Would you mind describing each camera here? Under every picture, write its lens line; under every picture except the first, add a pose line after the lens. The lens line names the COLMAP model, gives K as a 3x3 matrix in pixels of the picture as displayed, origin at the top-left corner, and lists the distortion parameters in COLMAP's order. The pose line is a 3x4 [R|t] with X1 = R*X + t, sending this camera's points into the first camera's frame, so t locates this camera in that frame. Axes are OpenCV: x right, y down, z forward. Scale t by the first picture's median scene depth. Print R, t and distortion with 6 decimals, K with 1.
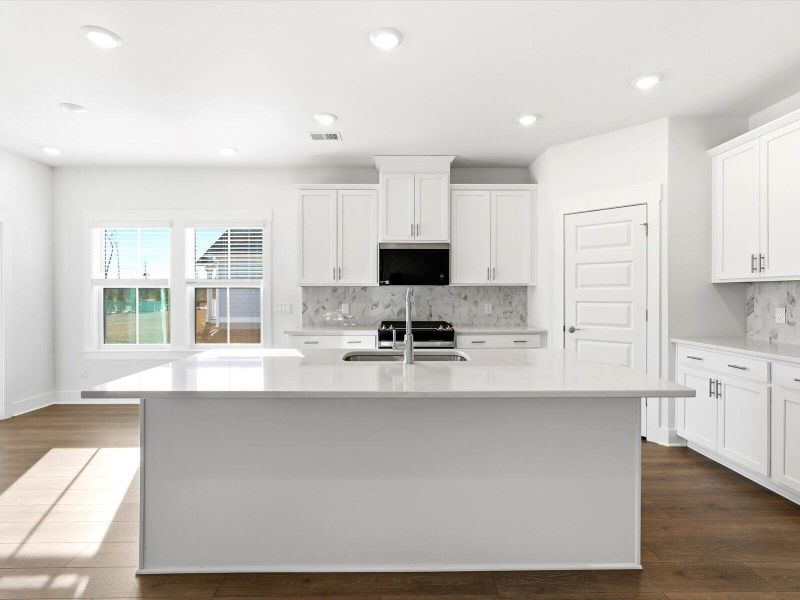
lens RADIAL K [[408.2, 0, 398.8], [0, 408.2, 295.5], [0, 0, 1]] dist [-0.001425, 0.001528]
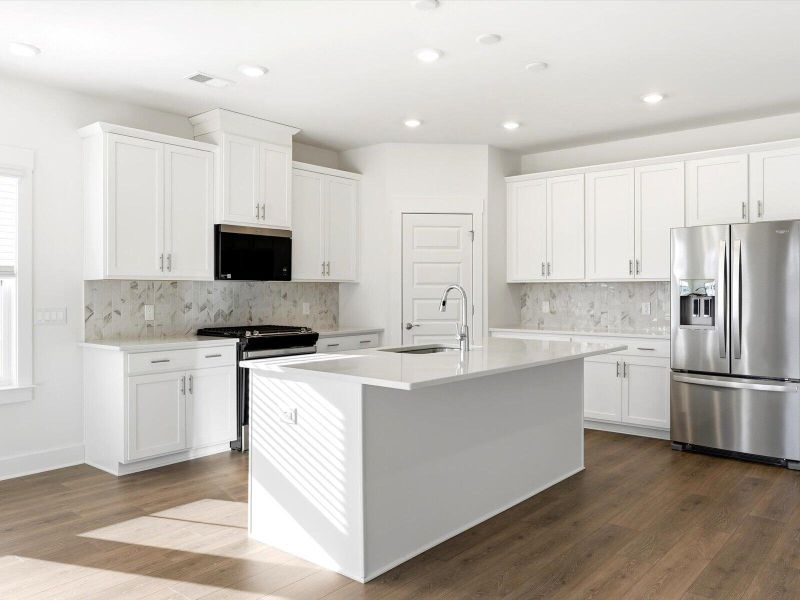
lens RADIAL K [[634.7, 0, 397.8], [0, 634.7, 291.1], [0, 0, 1]] dist [-0.000990, -0.001959]
pose [[0.649487, 0.000763, 0.760373, -0.722350], [0.003274, 0.999987, -0.003801, 0.001136], [-0.760366, 0.004958, 0.649476, -0.012861]]
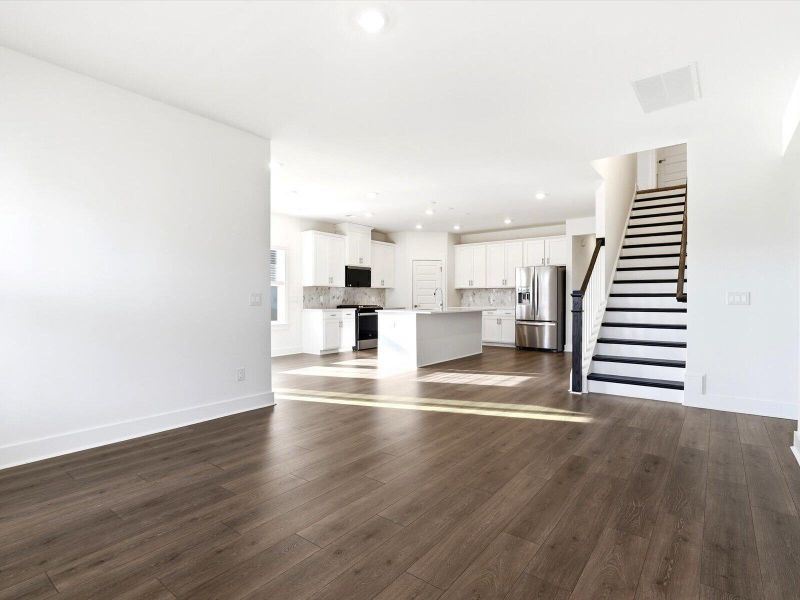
lens RADIAL K [[412.2, 0, 400.0], [0, 412.2, 300.0], [0, 0, 1]] dist [-0.001119, 0.000552]
pose [[0.620971, -0.003023, 0.783827, -1.465871], [0.002984, 0.999994, 0.001492, 0.037394], [-0.783828, 0.001412, 0.620977, -0.456133]]
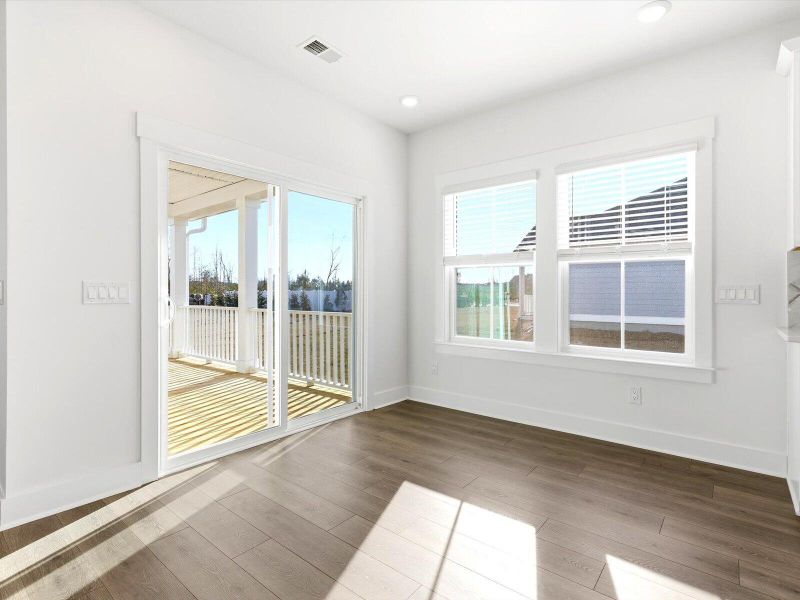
lens RADIAL K [[408.2, 0, 398.8], [0, 408.2, 295.5], [0, 0, 1]] dist [-0.001425, 0.001528]
pose [[0.768689, 0.007959, -0.639573, -0.306579], [-0.004164, 0.999964, 0.007440, 0.034294], [0.639609, -0.003056, 0.768694, 0.318403]]
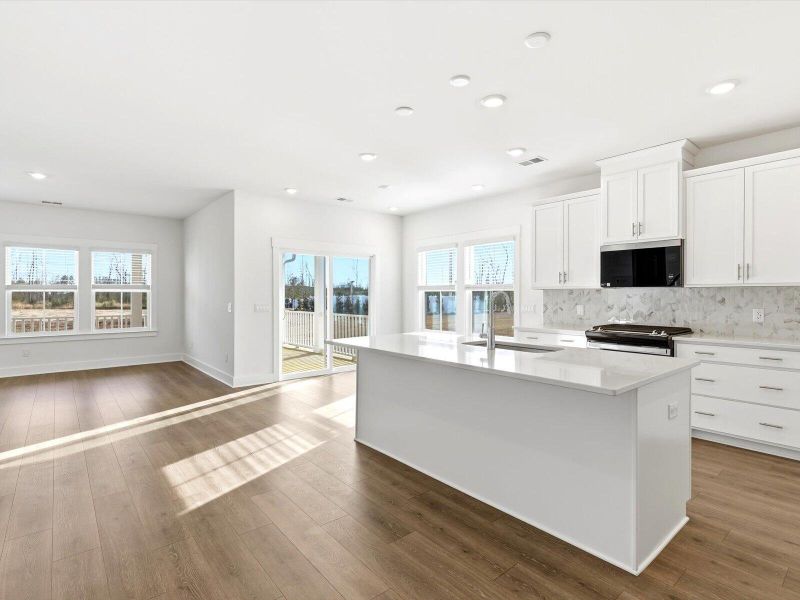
lens RADIAL K [[412.2, 0, 400.0], [0, 412.2, 300.0], [0, 0, 1]] dist [-0.001119, 0.000552]
pose [[0.635402, 0.010150, -0.772114, 0.423277], [-0.002274, 0.999934, 0.011273, -0.005297], [0.772178, -0.005408, 0.635383, -0.035846]]
